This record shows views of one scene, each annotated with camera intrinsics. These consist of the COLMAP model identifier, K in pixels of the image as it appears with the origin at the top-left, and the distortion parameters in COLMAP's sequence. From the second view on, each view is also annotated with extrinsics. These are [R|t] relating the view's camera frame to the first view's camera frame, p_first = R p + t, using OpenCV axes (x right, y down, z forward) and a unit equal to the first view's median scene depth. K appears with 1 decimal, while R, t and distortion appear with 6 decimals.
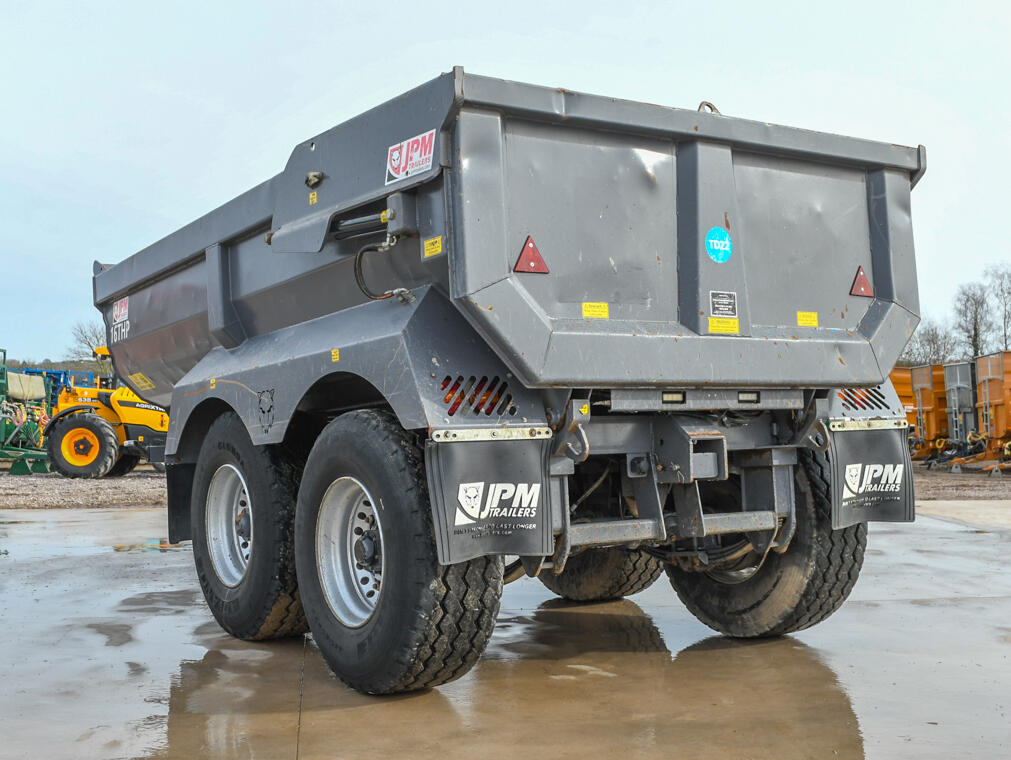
lens RADIAL K [[1188.9, 0, 505.5], [0, 1188.9, 380.0], [0, 0, 1]] dist [-0.011999, -0.001186]
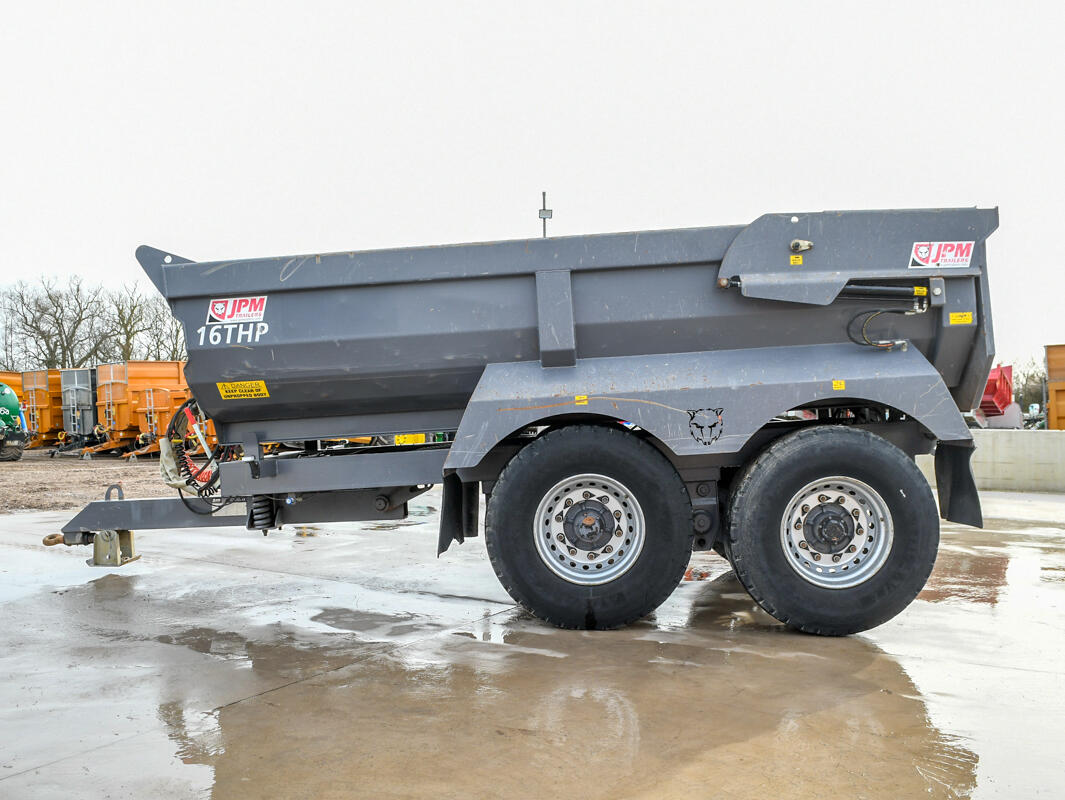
lens RADIAL K [[943.2, 0, 532.5], [0, 943.2, 400.0], [0, 0, 1]] dist [-0.064562, 0.000523]
pose [[0.596348, 0.008990, 0.802675, -1.802965], [-0.024150, 0.999686, 0.006745, -0.004190], [-0.802362, -0.023407, 0.596378, 0.990428]]
